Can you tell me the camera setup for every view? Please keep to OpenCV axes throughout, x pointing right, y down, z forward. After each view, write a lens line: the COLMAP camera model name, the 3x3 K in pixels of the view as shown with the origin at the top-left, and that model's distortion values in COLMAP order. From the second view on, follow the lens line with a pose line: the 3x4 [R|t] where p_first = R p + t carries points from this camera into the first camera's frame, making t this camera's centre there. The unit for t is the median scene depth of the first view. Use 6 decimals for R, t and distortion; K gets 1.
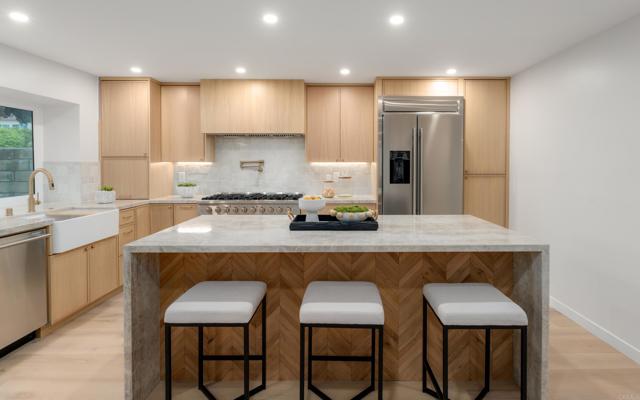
lens RADIAL K [[338.3, 0, 344.3], [0, 338.3, 170.6], [0, 0, 1]] dist [0.000438, -0.000229]
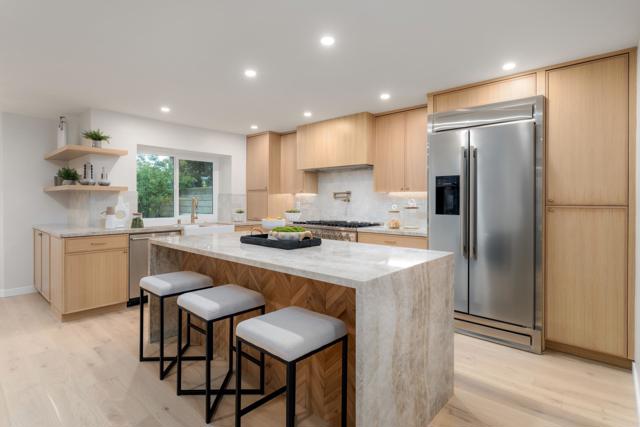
lens RADIAL K [[329.3, 0, 319.4], [0, 329.3, 203.9], [0, 0, 1]] dist [0.002339, 0.000030]
pose [[0.736777, 0.008249, -0.676085, 0.469577], [-0.017878, 0.999814, -0.007284, 0.022695], [0.675899, 0.017454, 0.736788, 0.171665]]
